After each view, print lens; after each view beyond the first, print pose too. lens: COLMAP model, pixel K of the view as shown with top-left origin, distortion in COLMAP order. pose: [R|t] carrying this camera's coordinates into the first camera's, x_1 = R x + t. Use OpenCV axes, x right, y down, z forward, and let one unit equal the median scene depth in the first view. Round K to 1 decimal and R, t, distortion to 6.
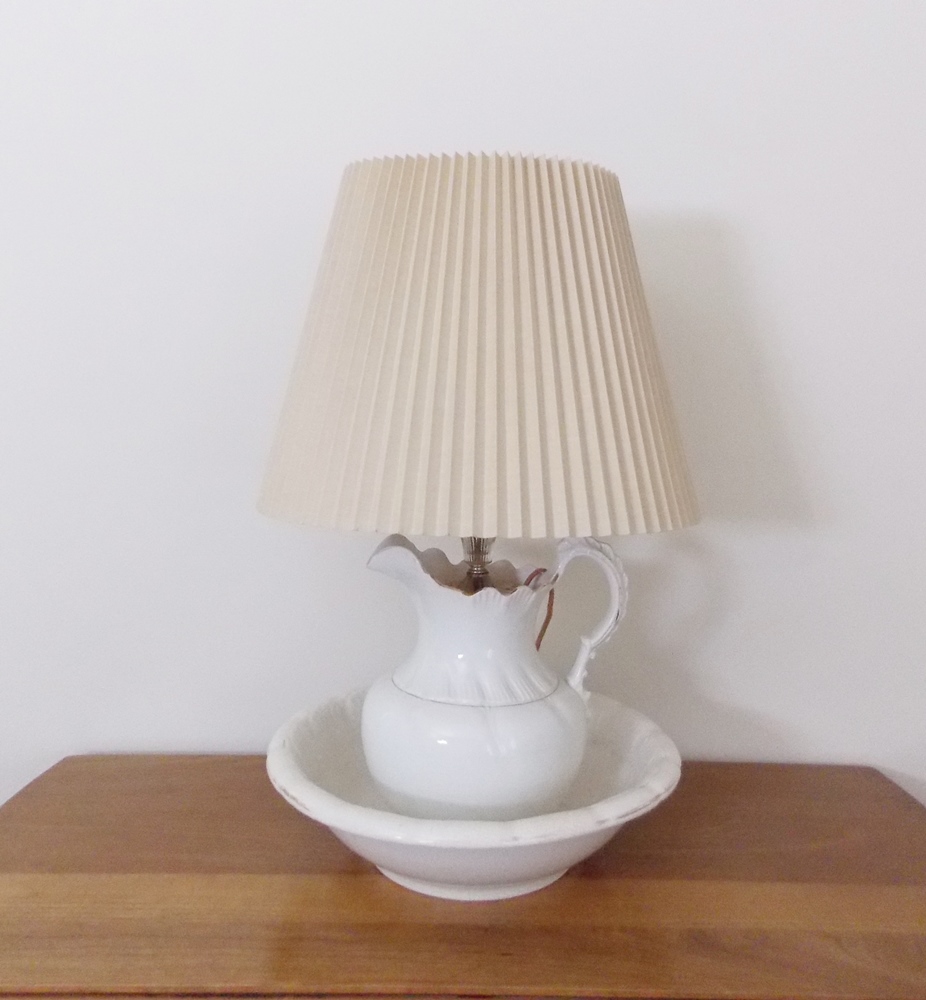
lens RADIAL K [[761.6, 0, 475.9], [0, 761.6, 501.0], [0, 0, 1]] dist [-0.011433, -0.001642]
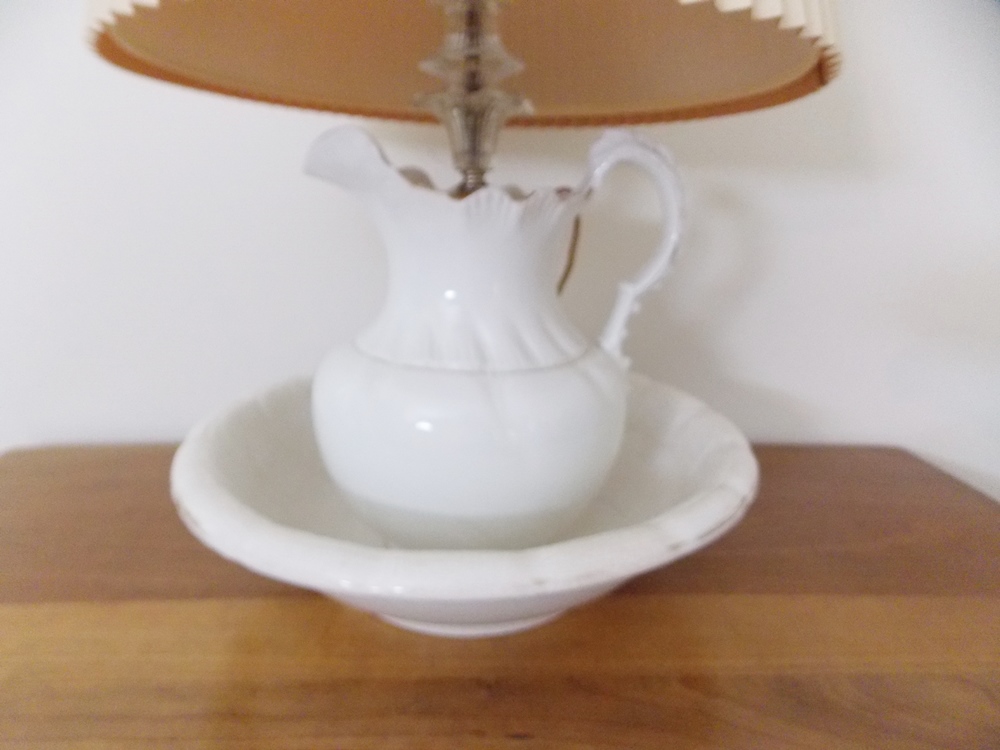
lens RADIAL K [[672.2, 0, 500.0], [0, 672.2, 375.0], [0, 0, 1]] dist [0.044252, -0.000545]
pose [[0.999369, -0.008316, 0.034523, 0.003493], [0.000199, 0.973489, 0.228735, 0.126233], [-0.035510, -0.228584, 0.972876, 0.395065]]
